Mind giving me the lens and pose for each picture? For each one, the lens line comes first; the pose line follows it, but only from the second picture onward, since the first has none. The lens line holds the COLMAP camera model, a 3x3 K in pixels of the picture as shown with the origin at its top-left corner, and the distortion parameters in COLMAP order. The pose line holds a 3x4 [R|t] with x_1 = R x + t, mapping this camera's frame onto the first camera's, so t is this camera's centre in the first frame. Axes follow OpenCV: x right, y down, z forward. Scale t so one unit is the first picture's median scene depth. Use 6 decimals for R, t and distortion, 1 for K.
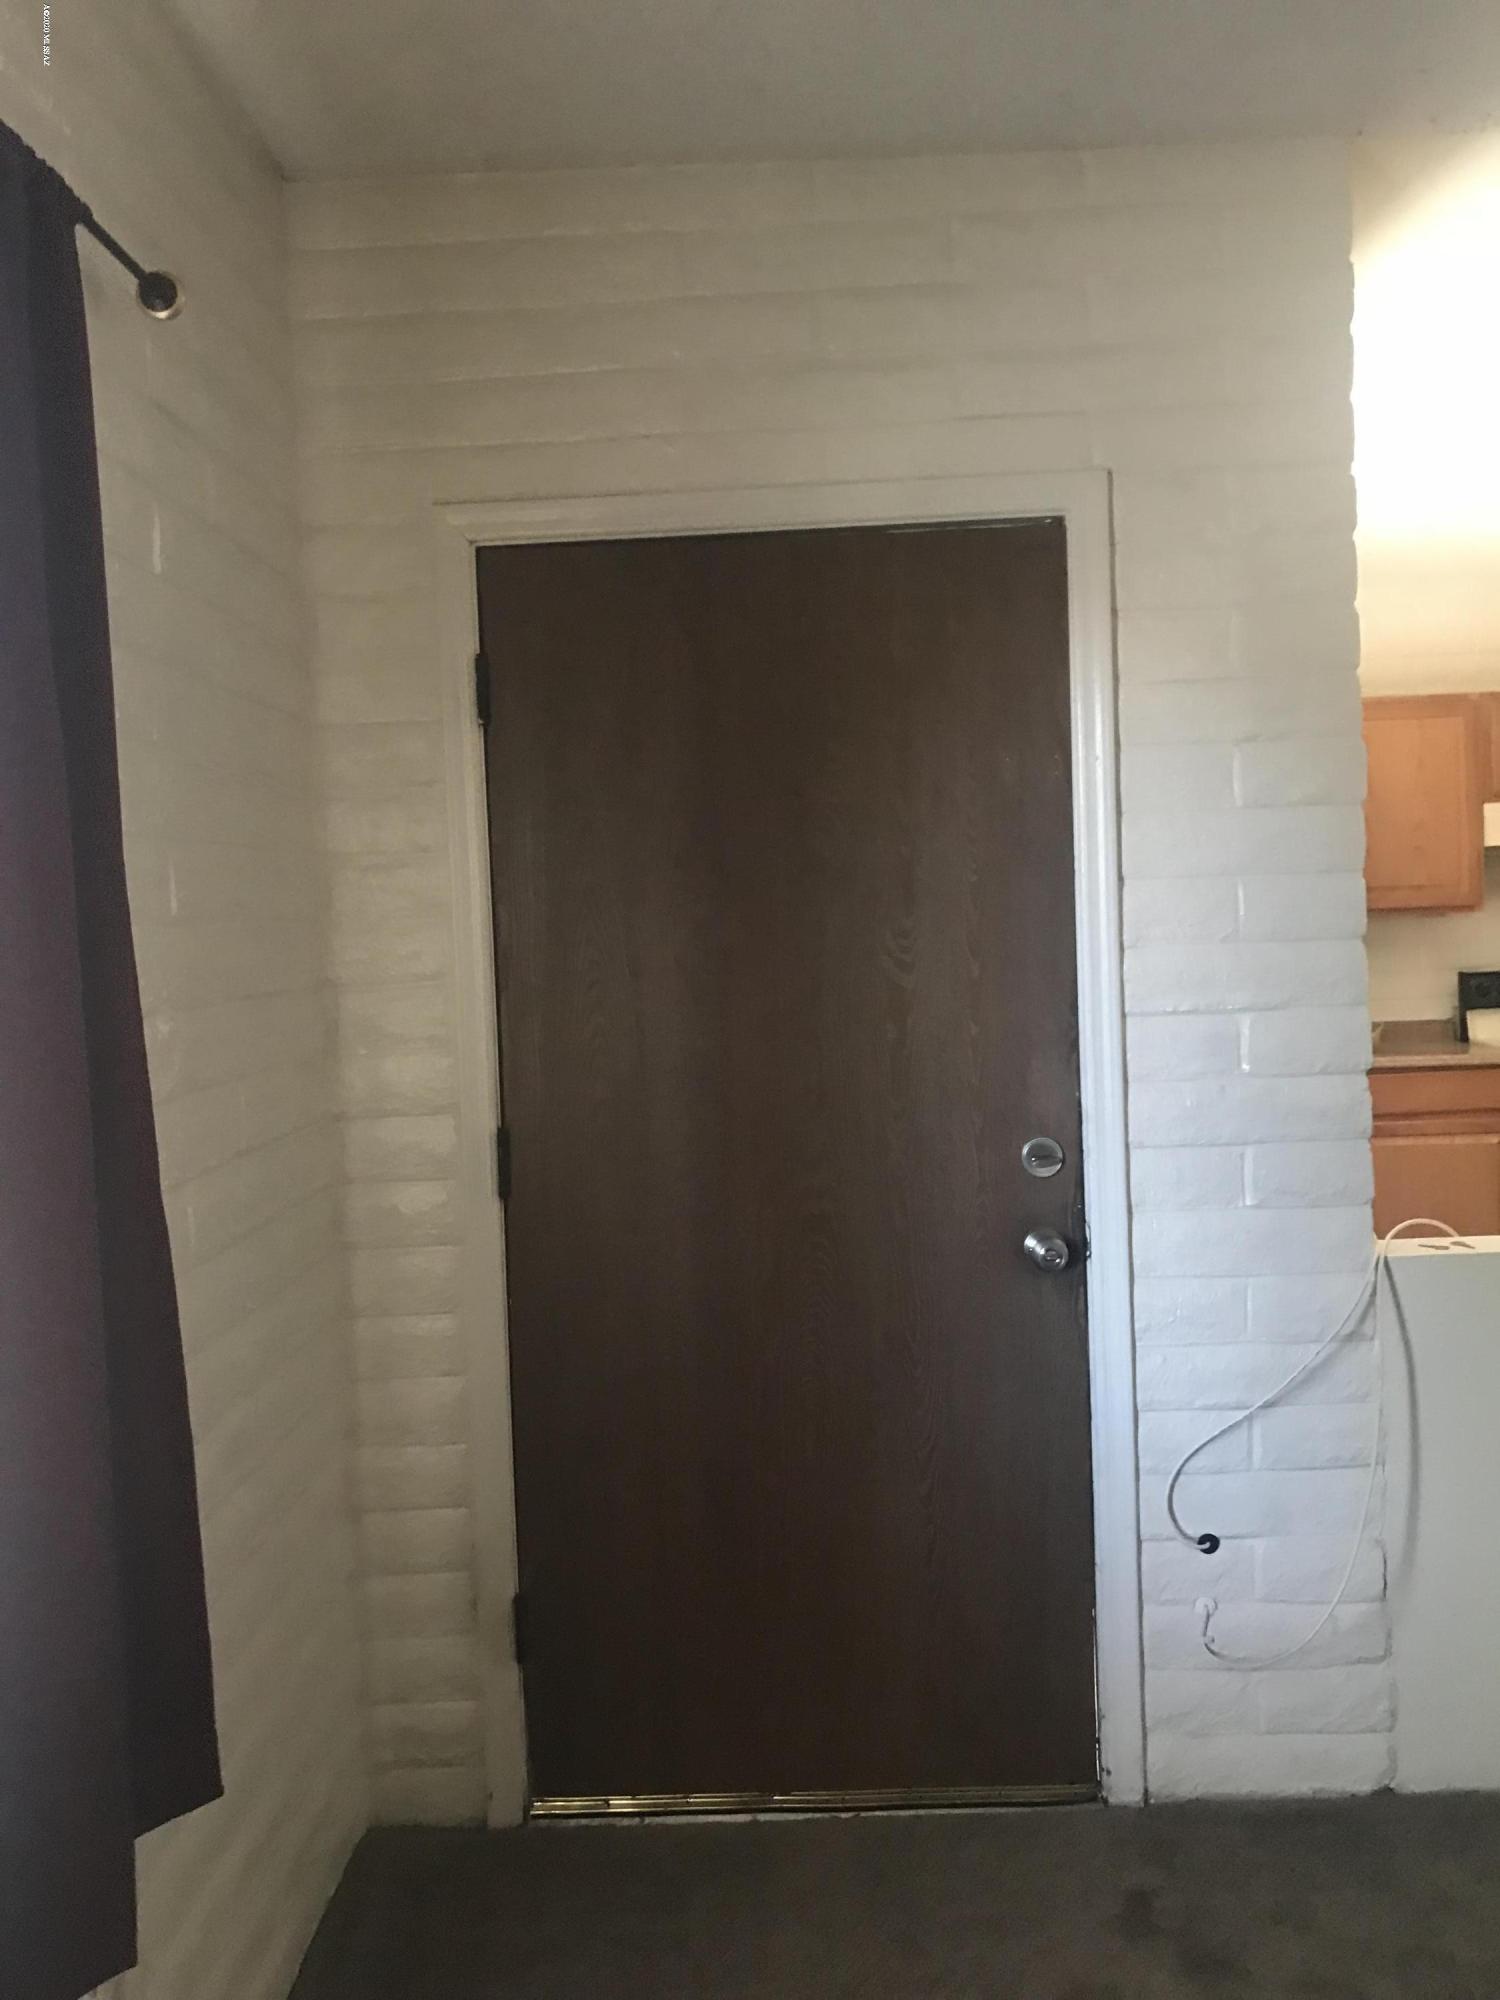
lens RADIAL K [[1646.8, 0, 769.3], [0, 1646.8, 983.8], [0, 0, 1]] dist [0.024394, -0.032254]
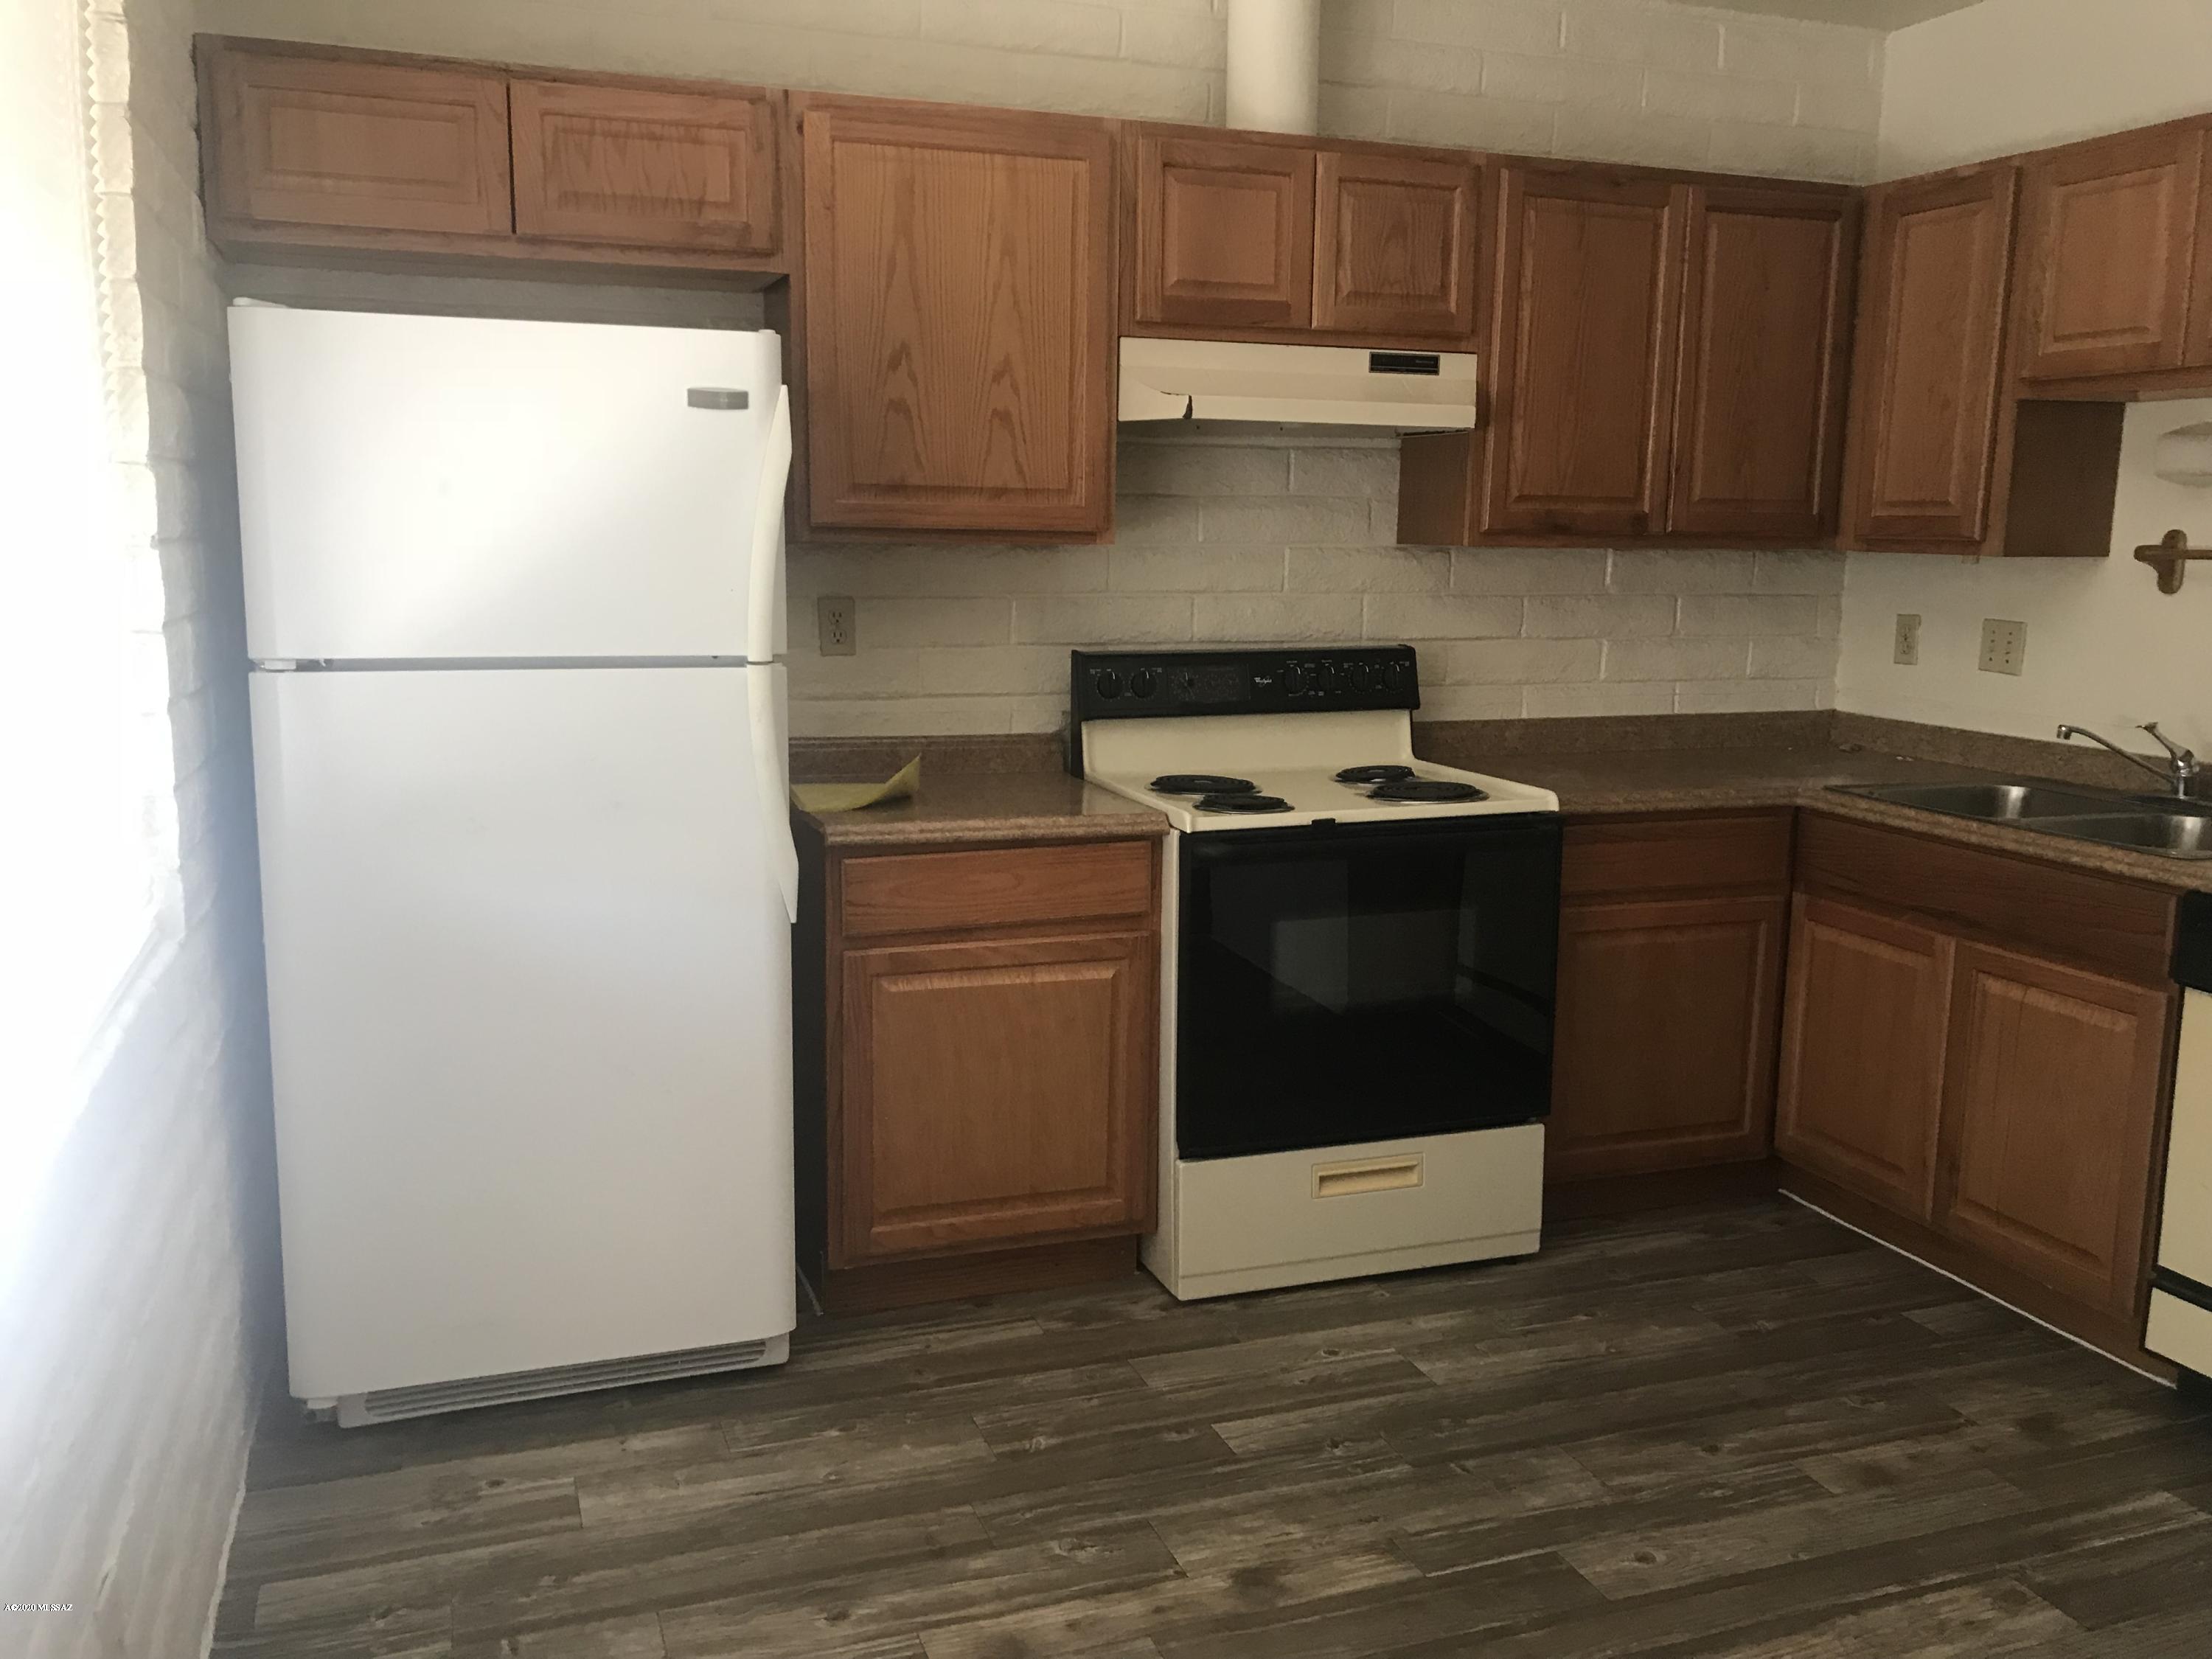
lens RADIAL K [[1821.3, 0, 1096.4], [0, 1821.3, 837.2], [0, 0, 1]] dist [0.024394, -0.032254]
pose [[0.937515, -0.005131, 0.347907, 0.460707], [-0.039205, 0.991966, 0.120277, -0.041629], [-0.345729, -0.126401, 0.929782, 0.913602]]
